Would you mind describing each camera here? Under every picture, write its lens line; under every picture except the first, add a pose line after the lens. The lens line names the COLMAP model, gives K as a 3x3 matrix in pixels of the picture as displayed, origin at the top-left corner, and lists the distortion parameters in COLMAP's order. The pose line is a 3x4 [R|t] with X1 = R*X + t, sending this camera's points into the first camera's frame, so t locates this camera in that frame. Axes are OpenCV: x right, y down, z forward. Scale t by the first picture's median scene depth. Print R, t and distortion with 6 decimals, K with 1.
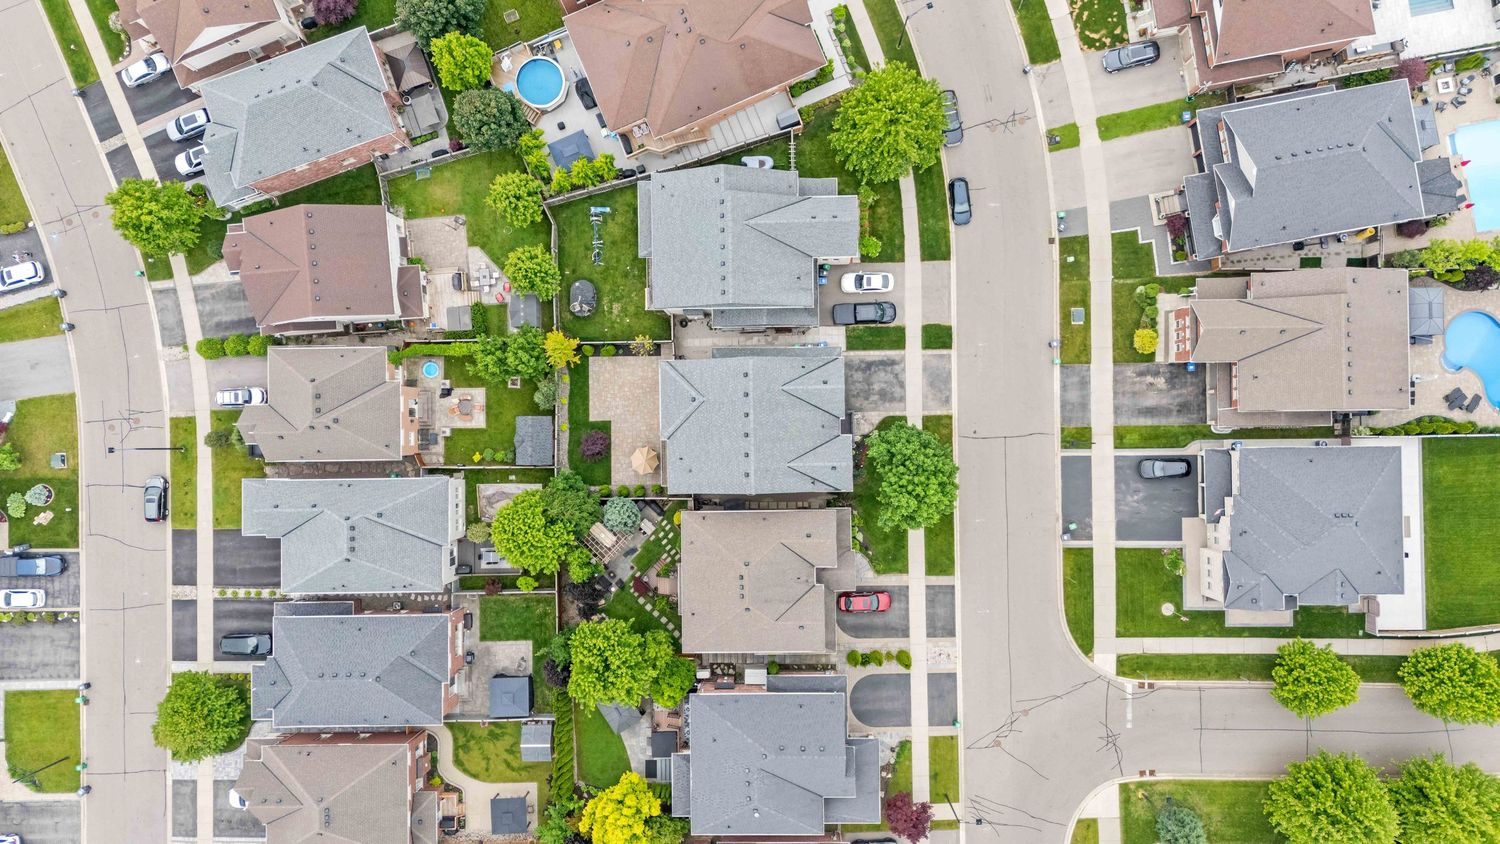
lens RADIAL K [[1100.4, 0, 759.6], [0, 1100.4, 422.6], [0, 0, 1]] dist [0.071175, -0.077953]
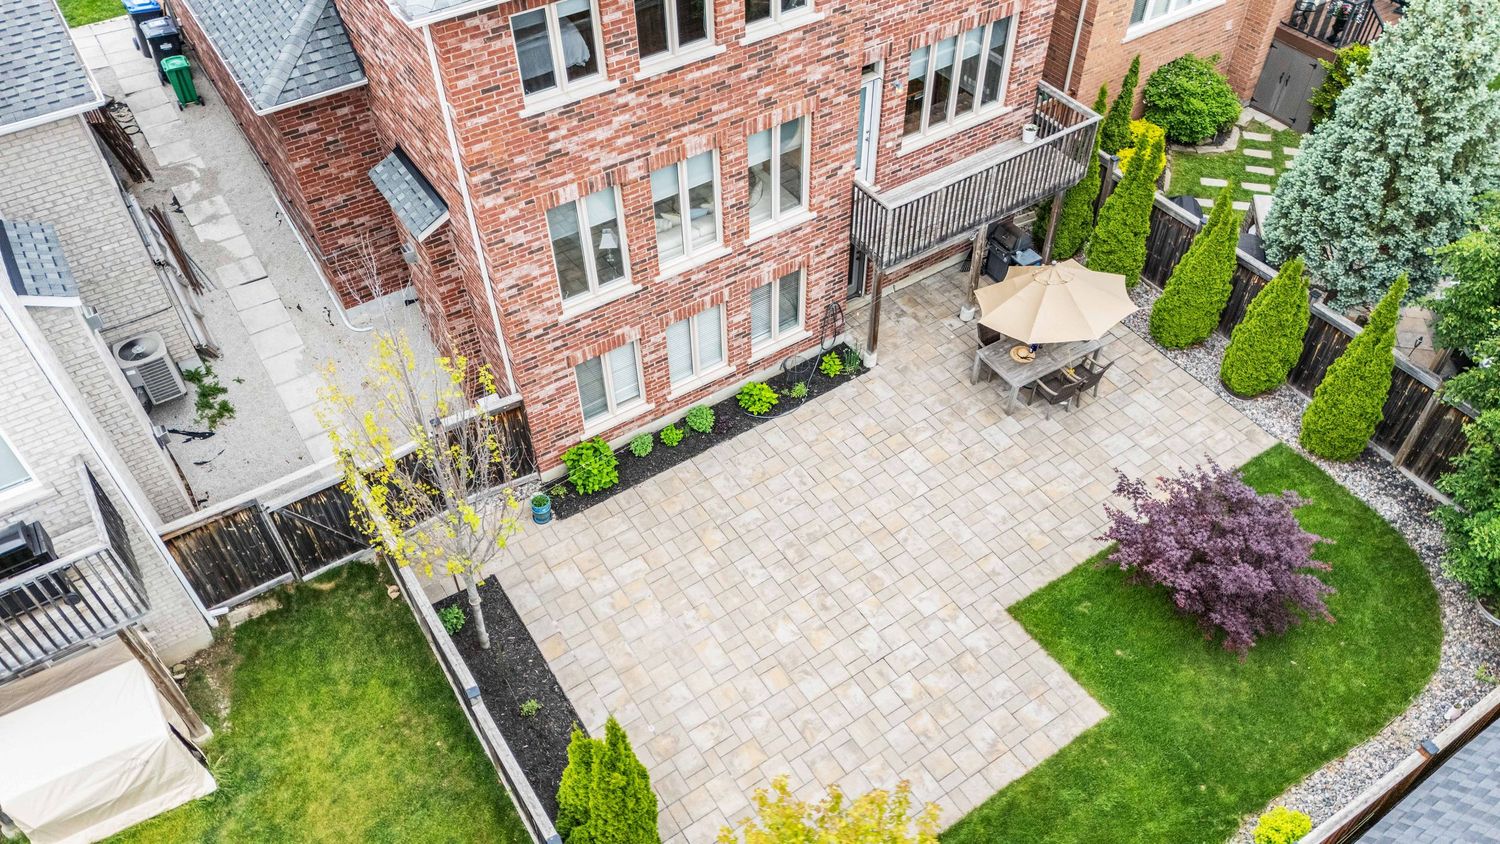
lens RADIAL K [[1100.4, 0, 742.9], [0, 1100.4, 418.6], [0, 0, 1]] dist [0.071175, -0.077953]
pose [[-0.534870, -0.582661, 0.611899, -0.199825], [0.844745, -0.384110, 0.372647, -0.083344], [0.017909, 0.716216, 0.697649, 0.890581]]
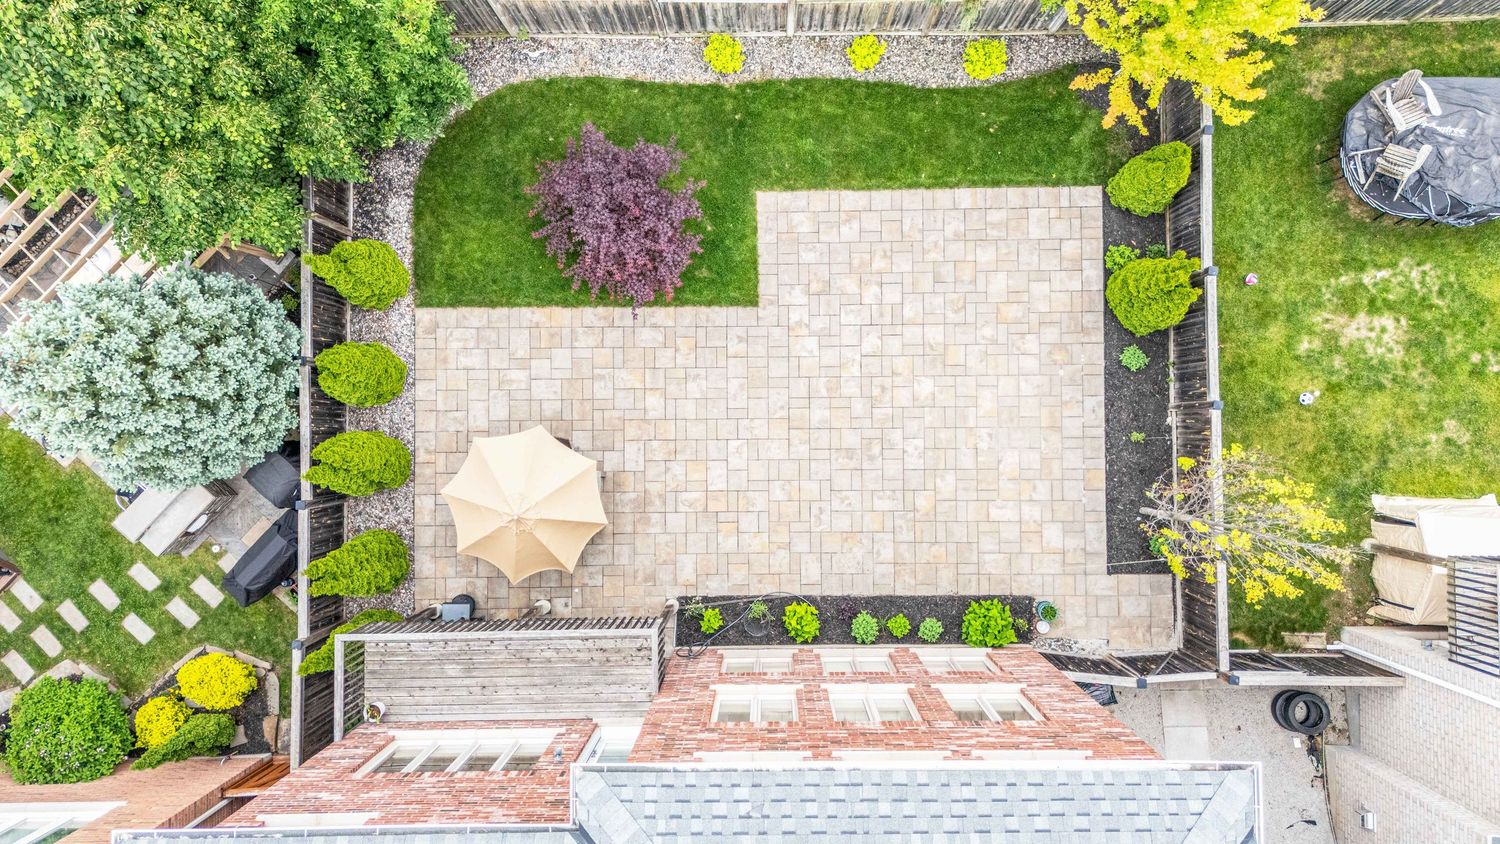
lens RADIAL K [[1100.4, 0, 751.3], [0, 1100.4, 421.5], [0, 0, 1]] dist [0.071175, -0.077953]
pose [[-0.001982, 0.999819, 0.018912, -0.121542], [-0.999575, -0.002531, 0.029041, -0.006338], [0.029084, -0.018847, 0.999399, 0.830658]]
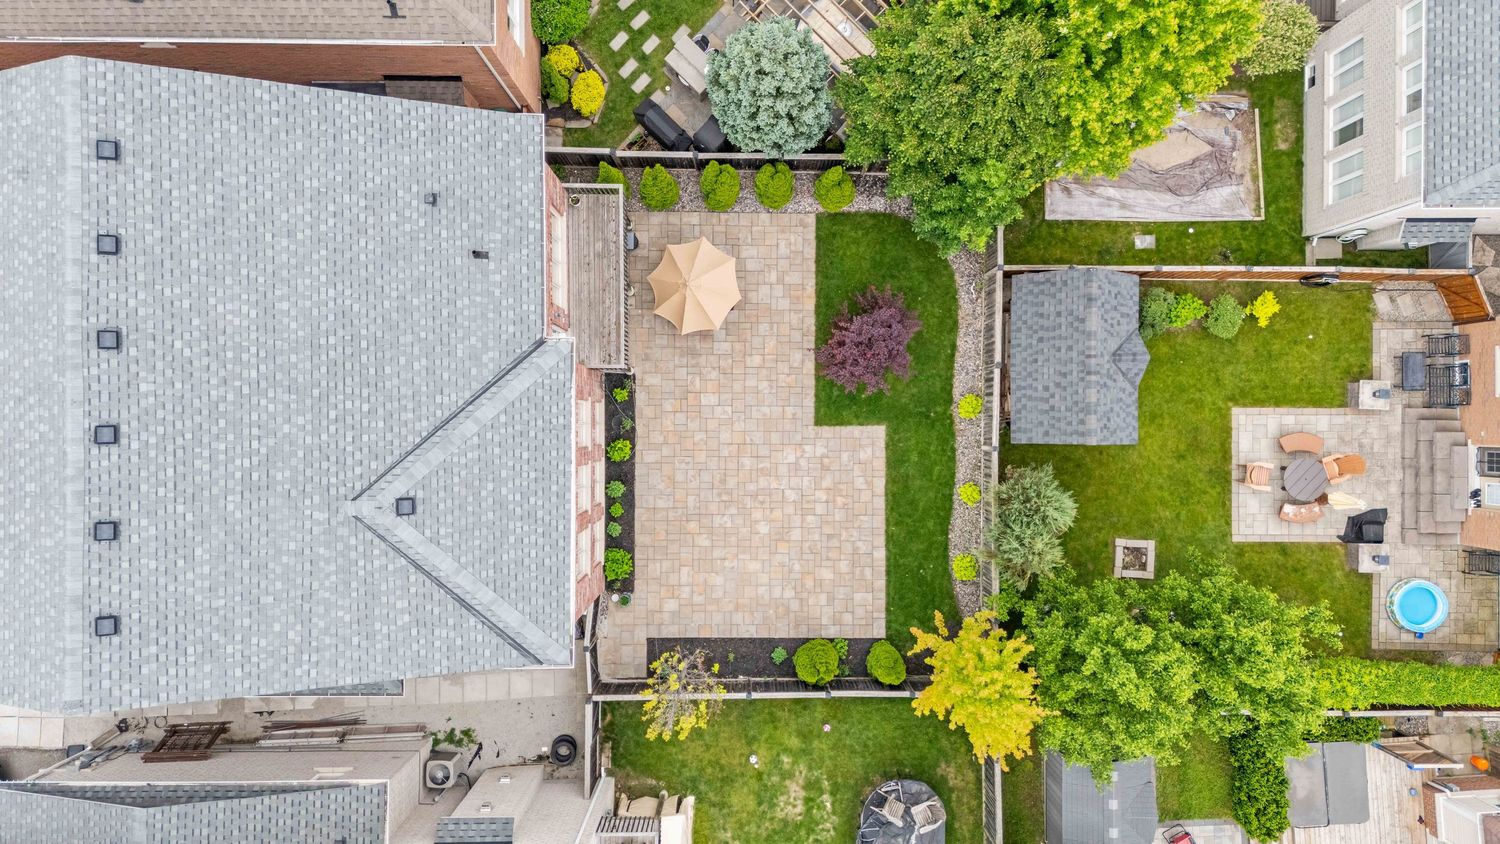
lens RADIAL K [[1100.4, 0, 751.0], [0, 1100.4, 418.8], [0, 0, 1]] dist [0.071175, -0.077953]
pose [[-0.999692, -0.013342, 0.020950, -0.126642], [0.013678, -0.999778, 0.016012, -0.005136], [0.020732, 0.016294, 0.999652, 0.712786]]
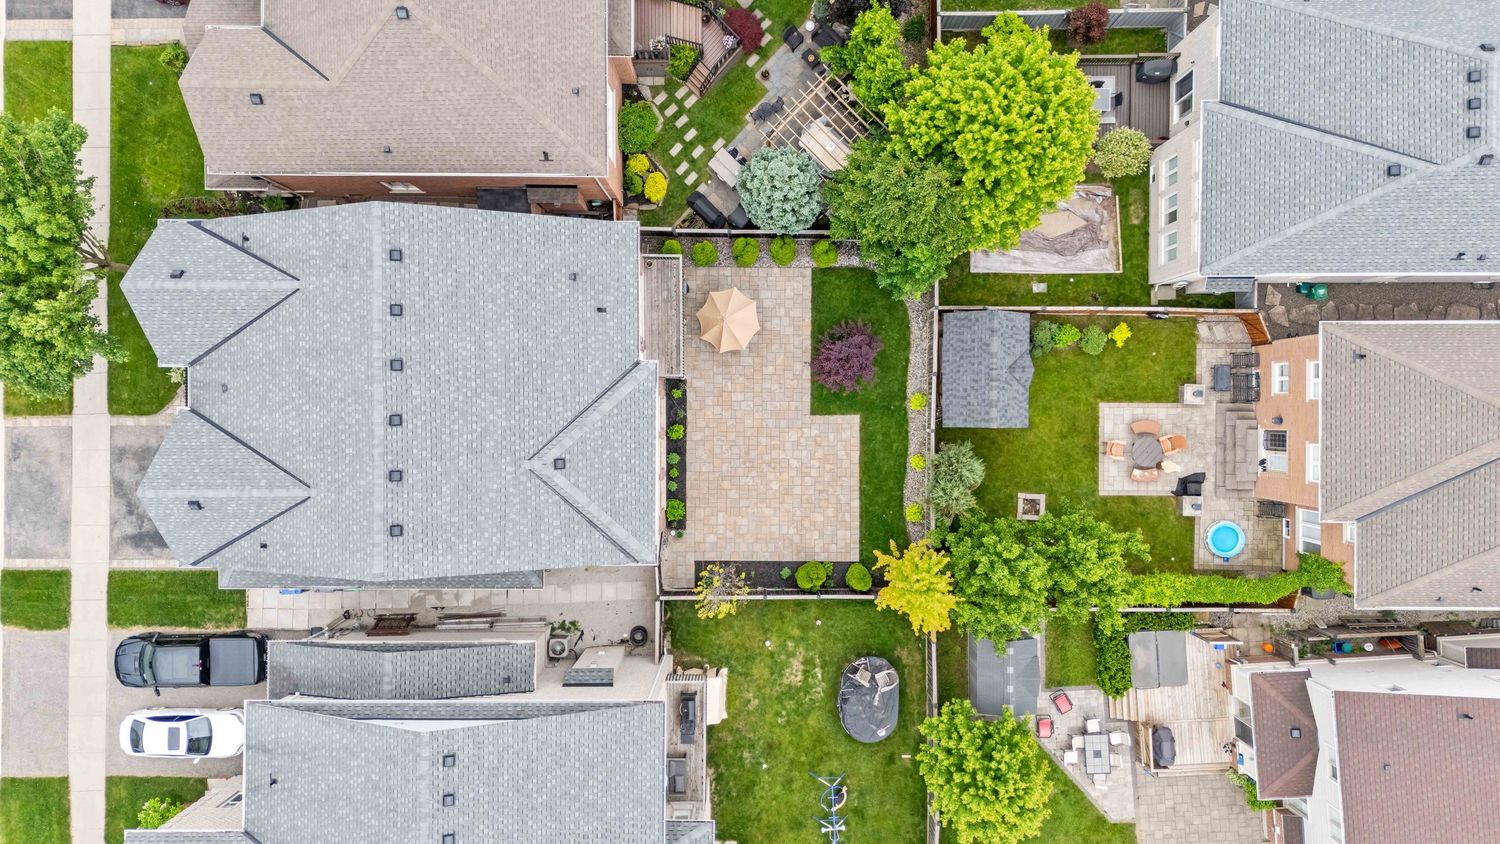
lens RADIAL K [[1100.4, 0, 751.6], [0, 1100.4, 418.8], [0, 0, 1]] dist [0.071175, -0.077953]
pose [[-0.999449, -0.014912, 0.029641, -0.127386], [0.015045, -0.999878, 0.004267, -0.005715], [0.029573, 0.004711, 0.999552, 0.574766]]
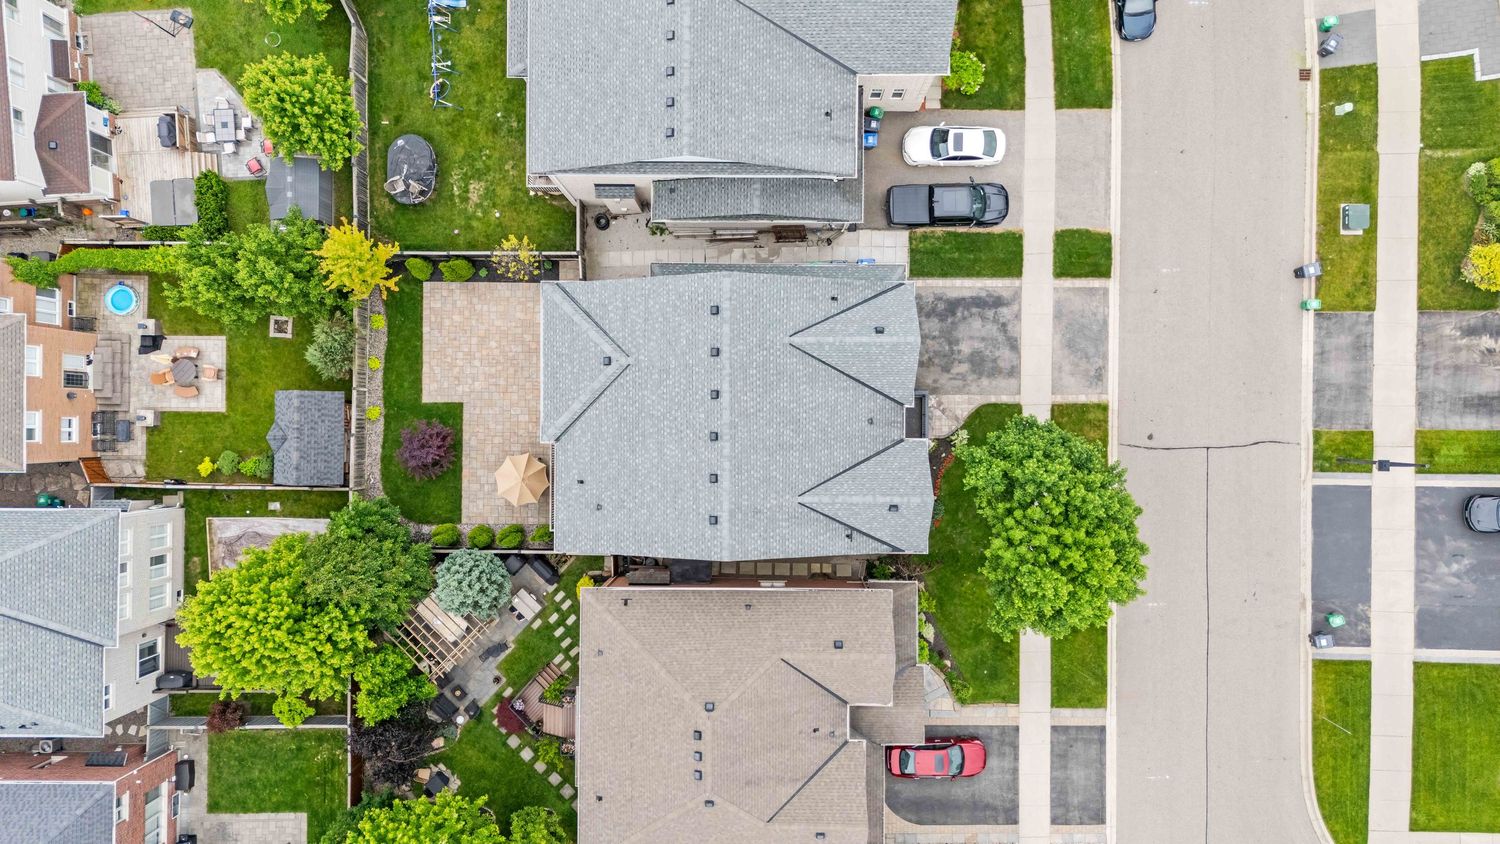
lens RADIAL K [[1100.4, 0, 752.9], [0, 1100.4, 423.4], [0, 0, 1]] dist [0.071175, -0.077953]
pose [[0.999745, 0.018264, 0.013260, -0.001506], [-0.018385, 0.999790, 0.009091, 0.000786], [-0.013092, -0.009332, 0.999871, 0.473357]]
